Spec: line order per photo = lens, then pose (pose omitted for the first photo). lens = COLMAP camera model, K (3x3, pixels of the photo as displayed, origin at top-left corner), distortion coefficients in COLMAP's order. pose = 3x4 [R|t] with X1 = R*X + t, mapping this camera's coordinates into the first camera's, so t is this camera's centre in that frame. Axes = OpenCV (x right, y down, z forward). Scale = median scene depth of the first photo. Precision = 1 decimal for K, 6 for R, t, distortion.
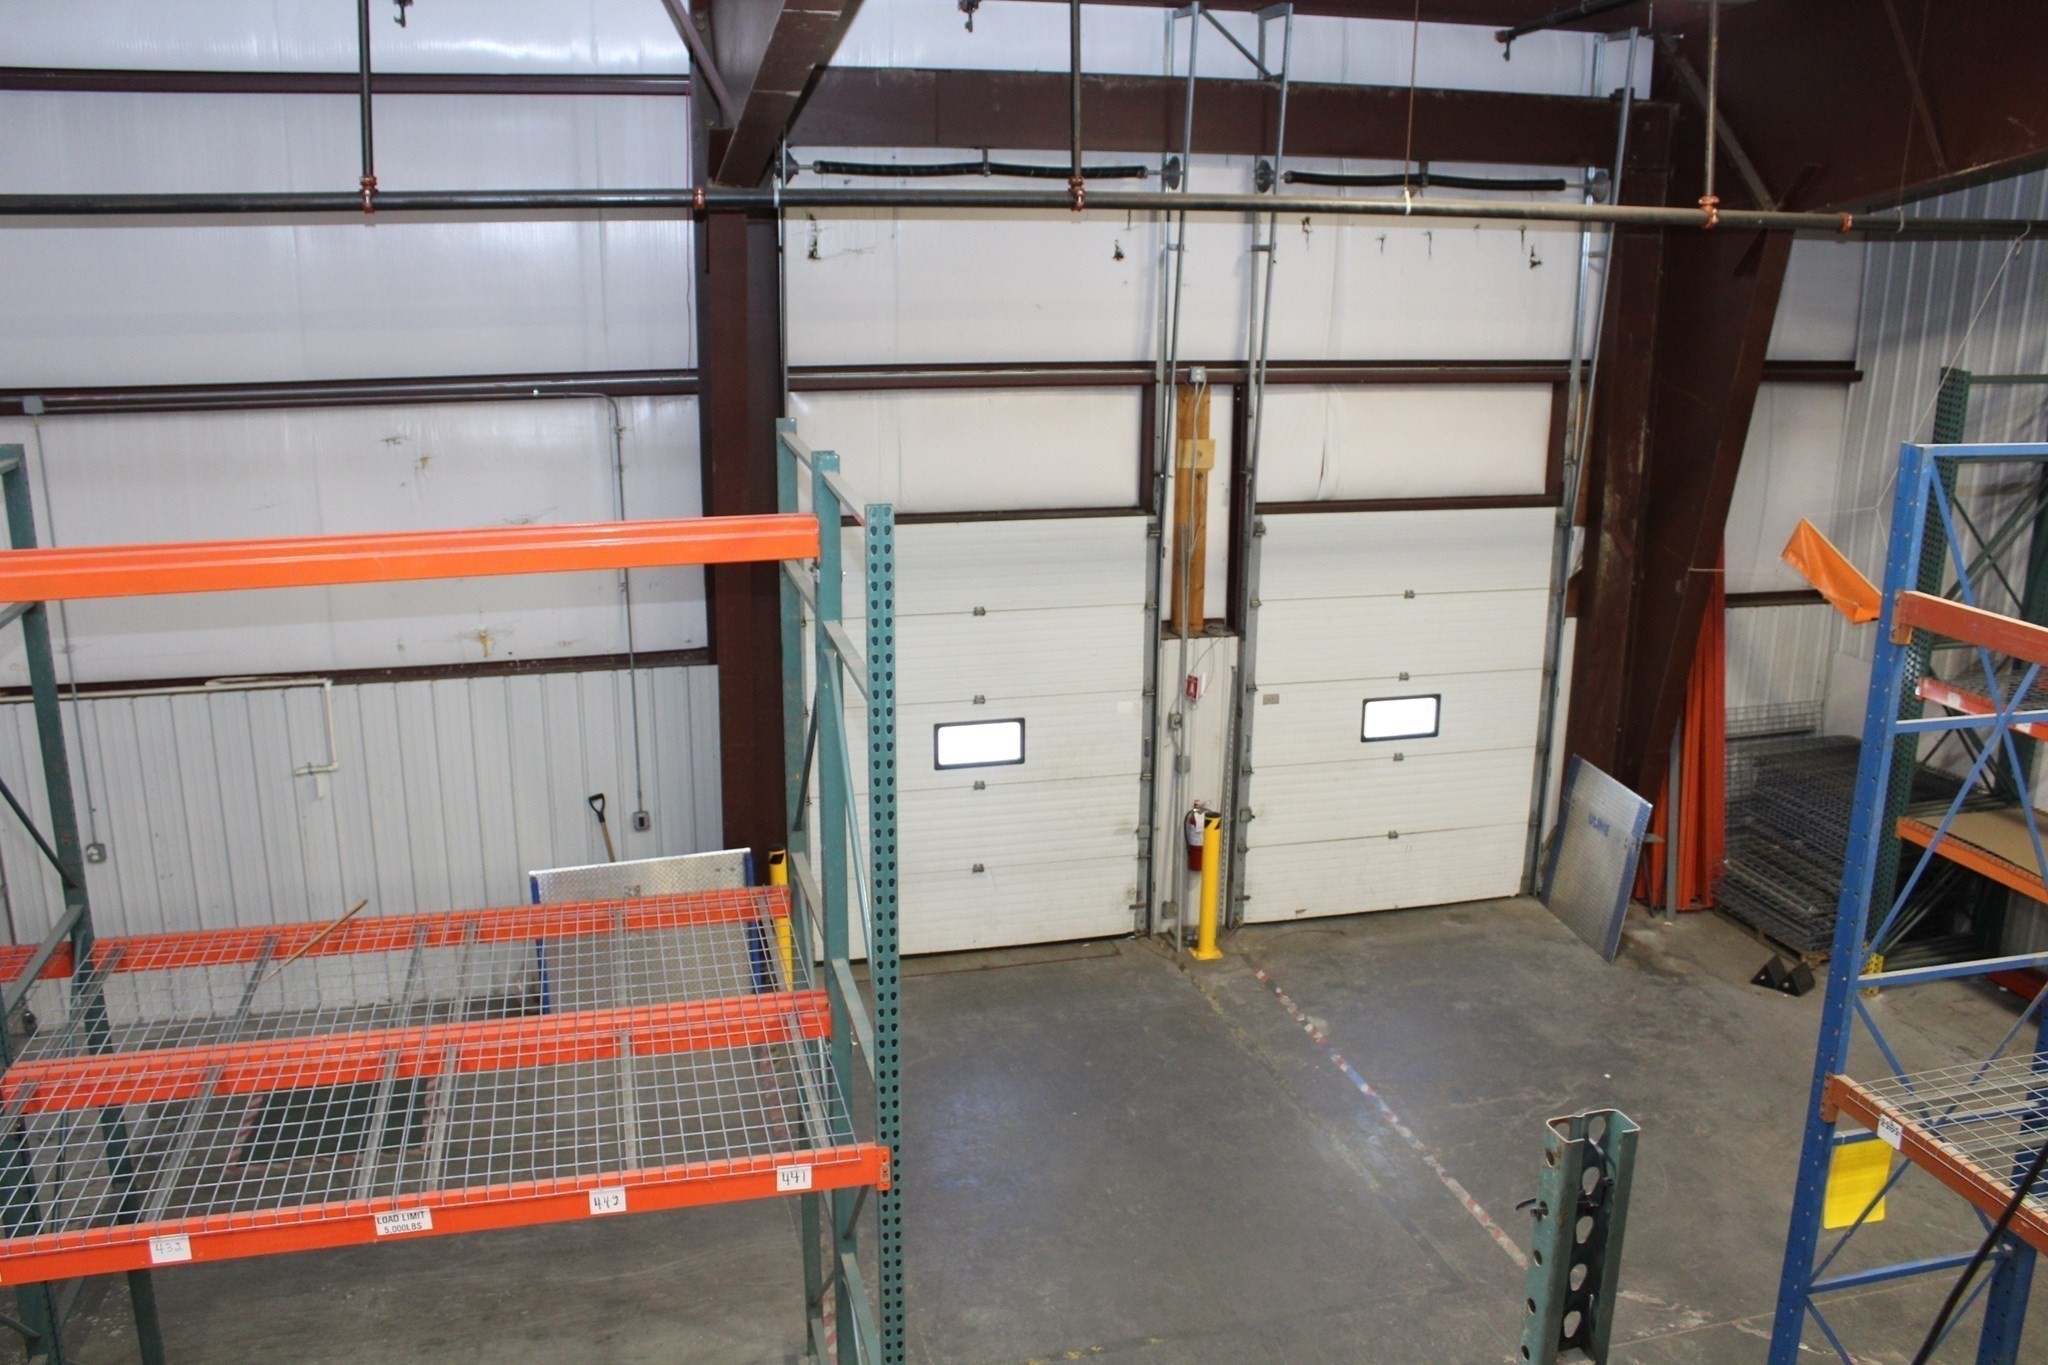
lens RADIAL K [[1694.4, 0, 1031.8], [0, 1694.4, 666.4], [0, 0, 1]] dist [-0.142444, 0.095667]
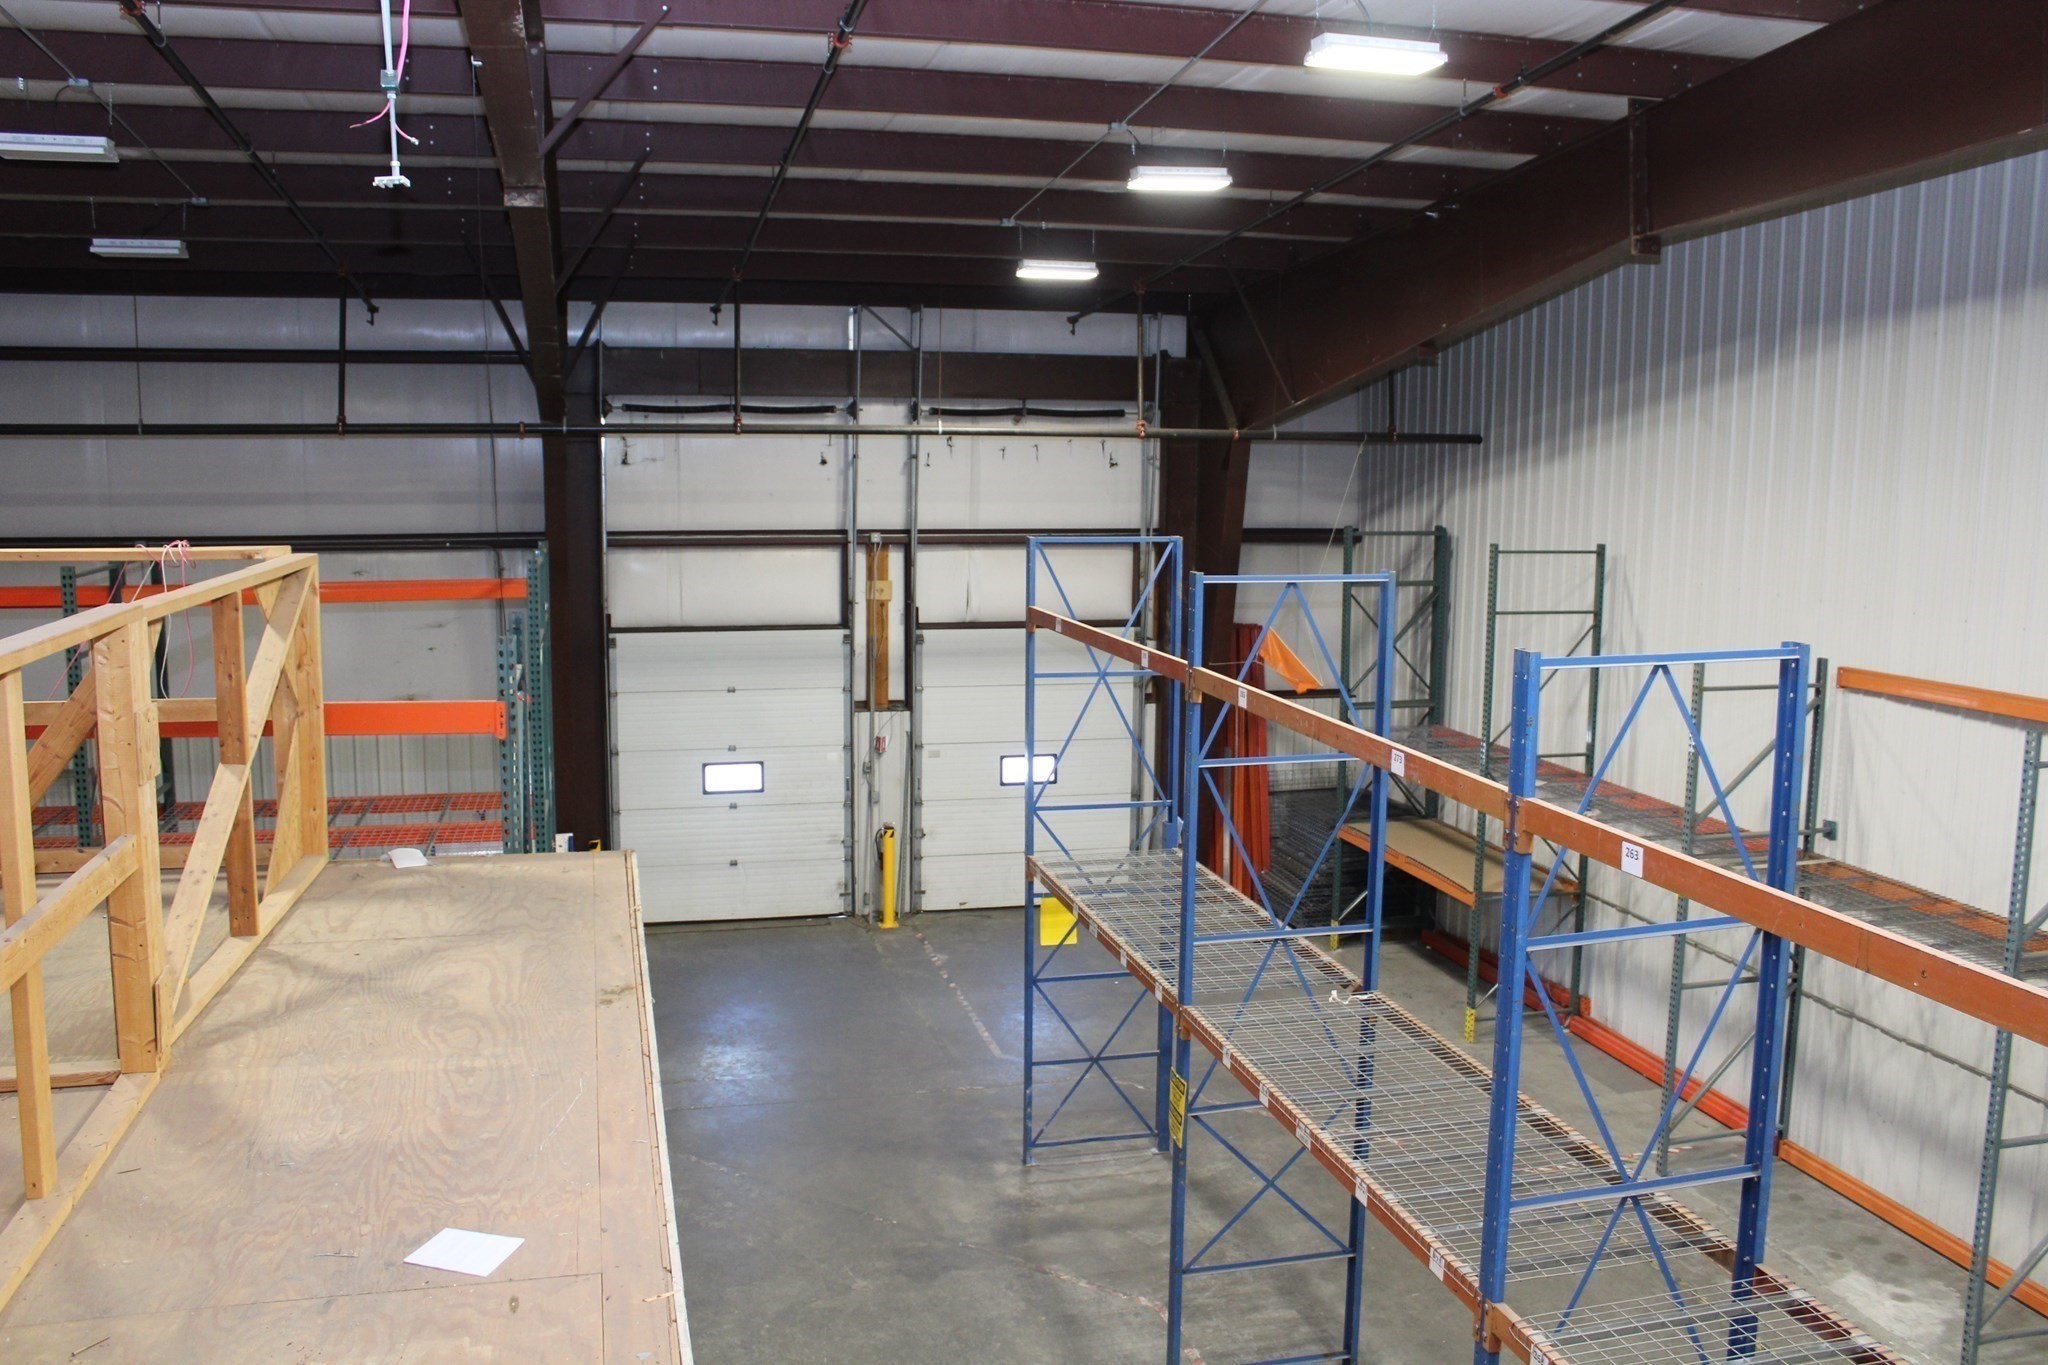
lens RADIAL K [[1694.4, 0, 1017.1], [0, 1694.4, 689.0], [0, 0, 1]] dist [-0.142444, 0.095667]
pose [[0.999883, 0.003092, -0.014969, 0.245724], [-0.004790, 0.993386, -0.114721, 0.138400], [0.014515, 0.114780, 0.993285, -0.510716]]
